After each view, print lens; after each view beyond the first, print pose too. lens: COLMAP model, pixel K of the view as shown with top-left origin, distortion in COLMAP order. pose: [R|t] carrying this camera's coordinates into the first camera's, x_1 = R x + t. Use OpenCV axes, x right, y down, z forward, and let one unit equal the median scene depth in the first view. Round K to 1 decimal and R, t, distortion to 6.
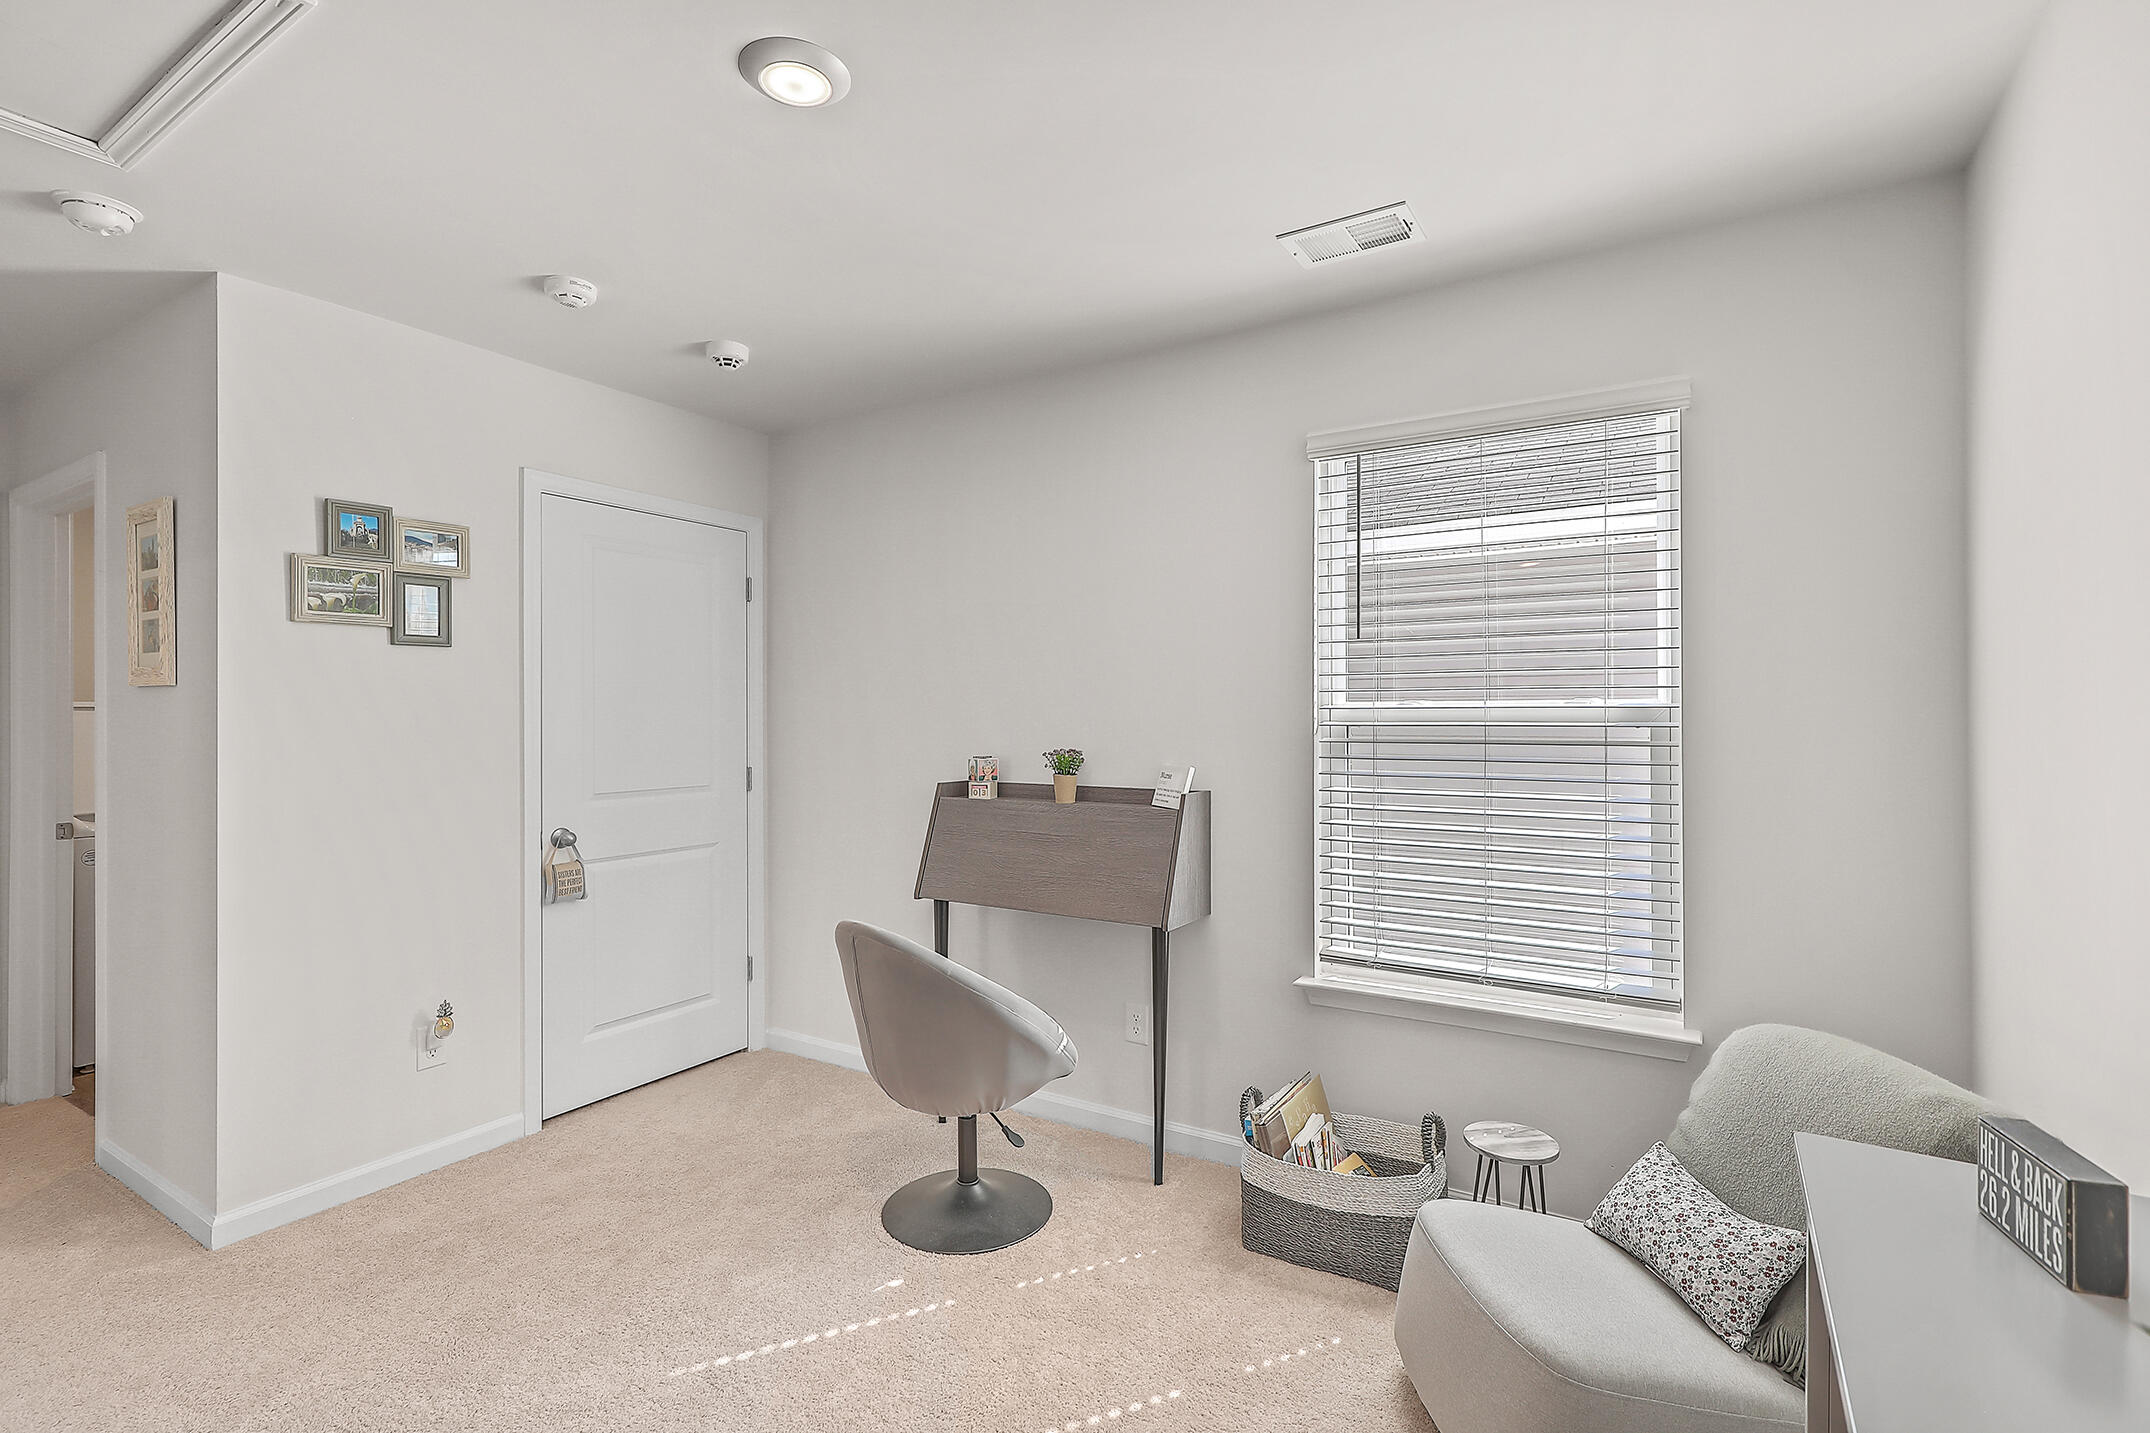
lens RADIAL K [[973.5, 0, 1088.0], [0, 973.5, 720.7], [0, 0, 1]] dist [0.006815, -0.003280]
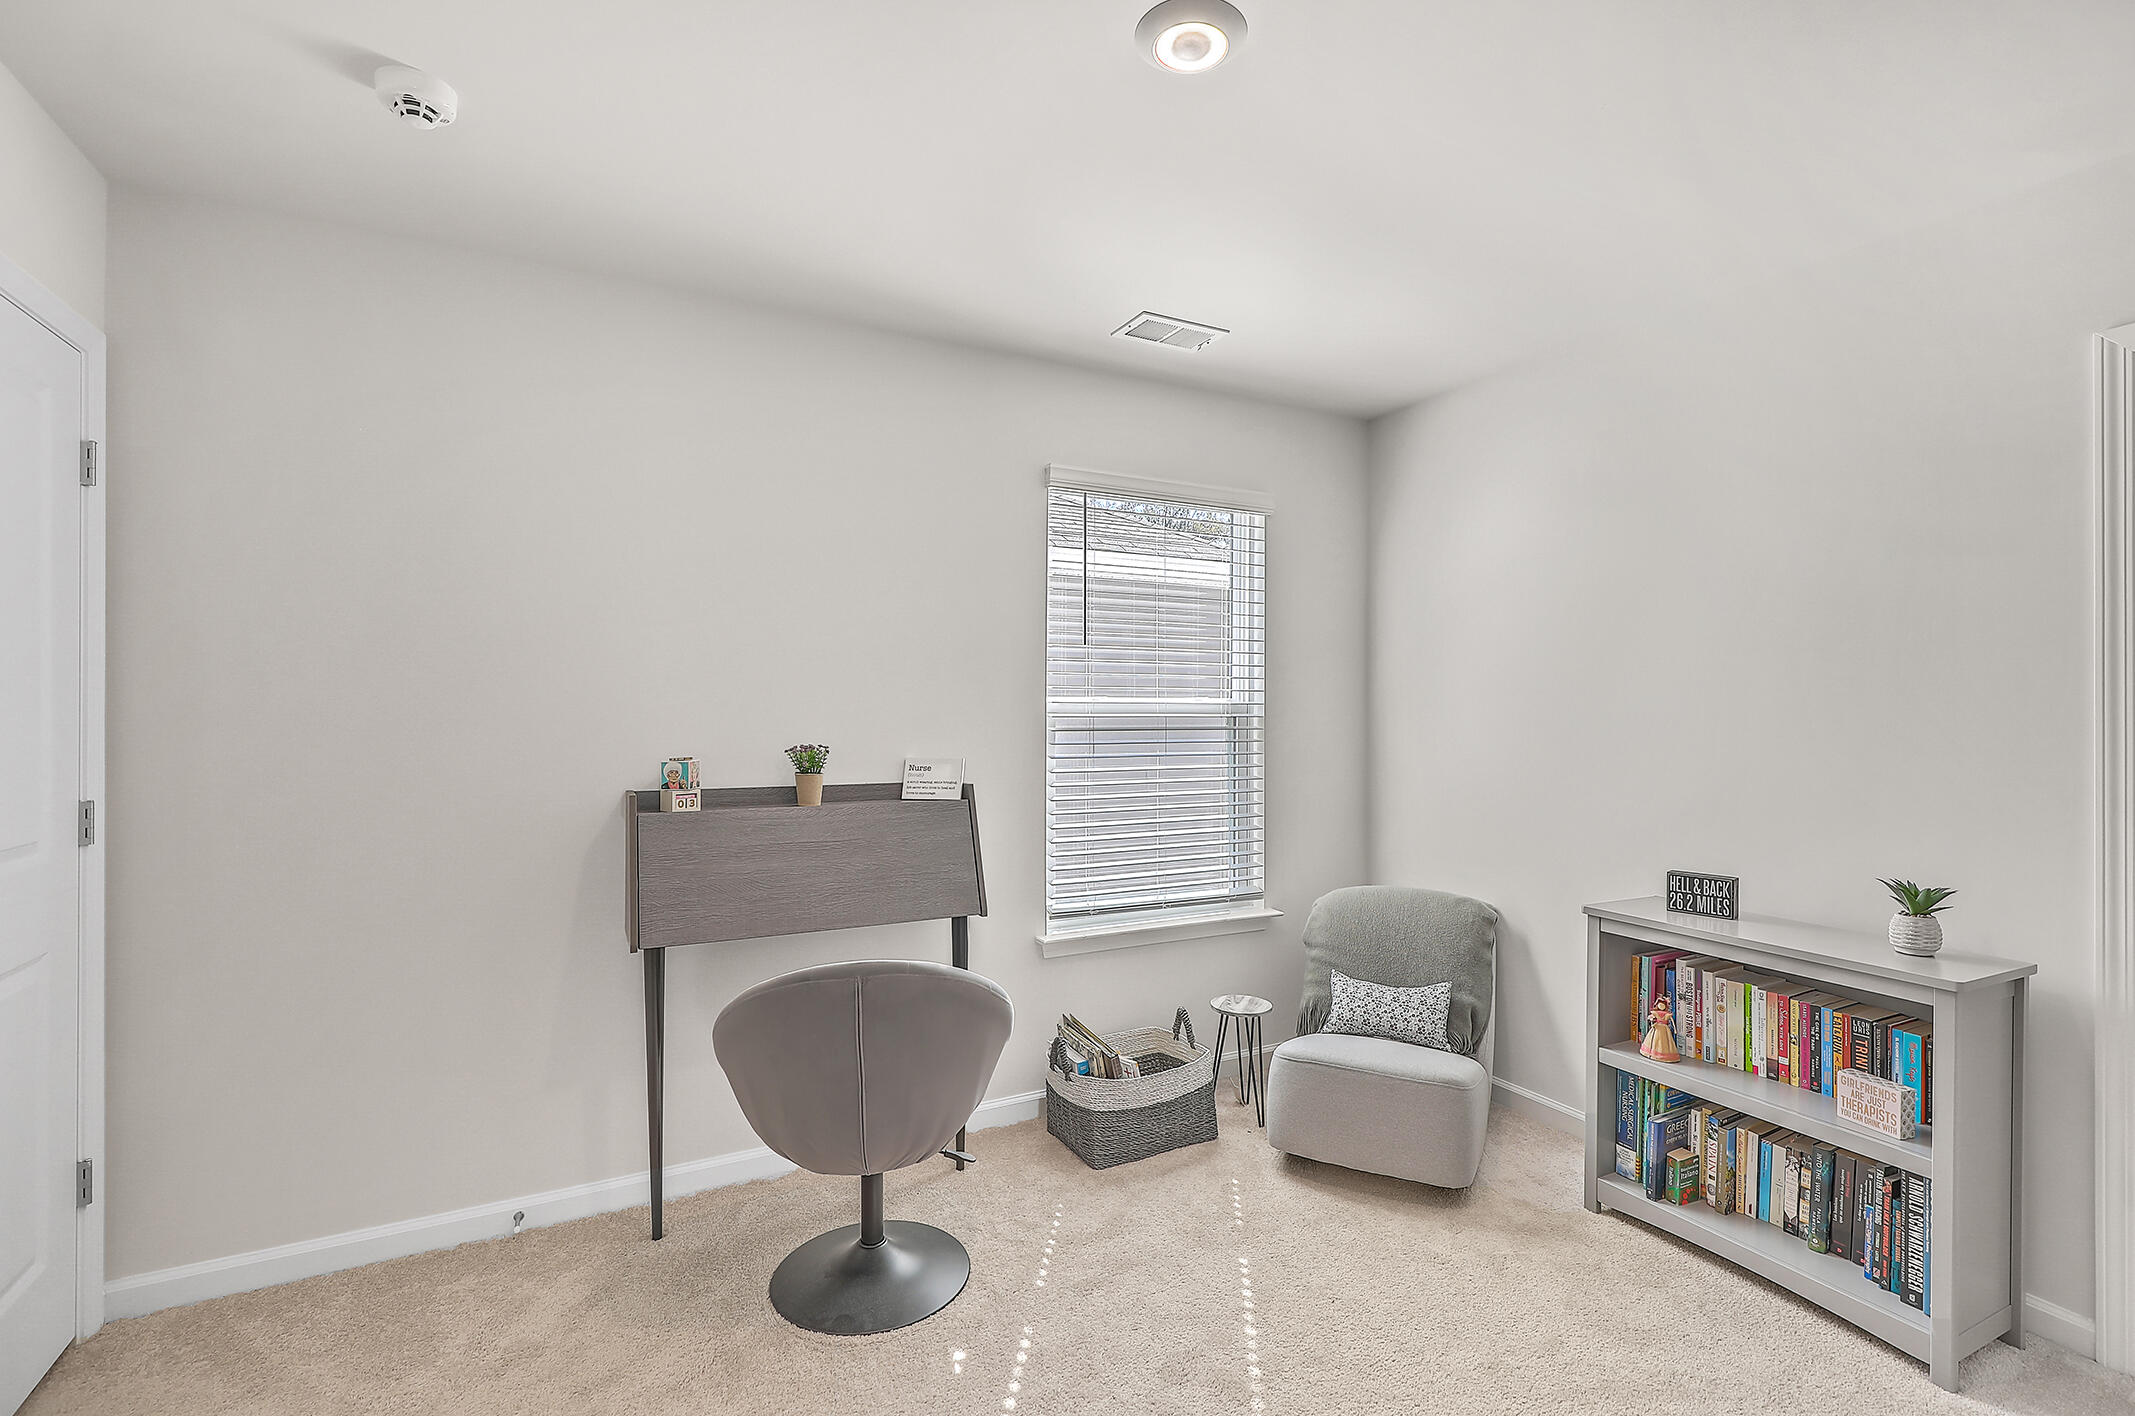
lens RADIAL K [[966.7, 0, 1066.9], [0, 966.7, 711.9], [0, 0, 1]] dist [0.006815, -0.003280]
pose [[0.516999, -0.000637, 0.855986, -0.680254], [-0.000231, 1.000000, 0.000883, -0.001851], [-0.855986, -0.000654, 0.516999, 0.356278]]
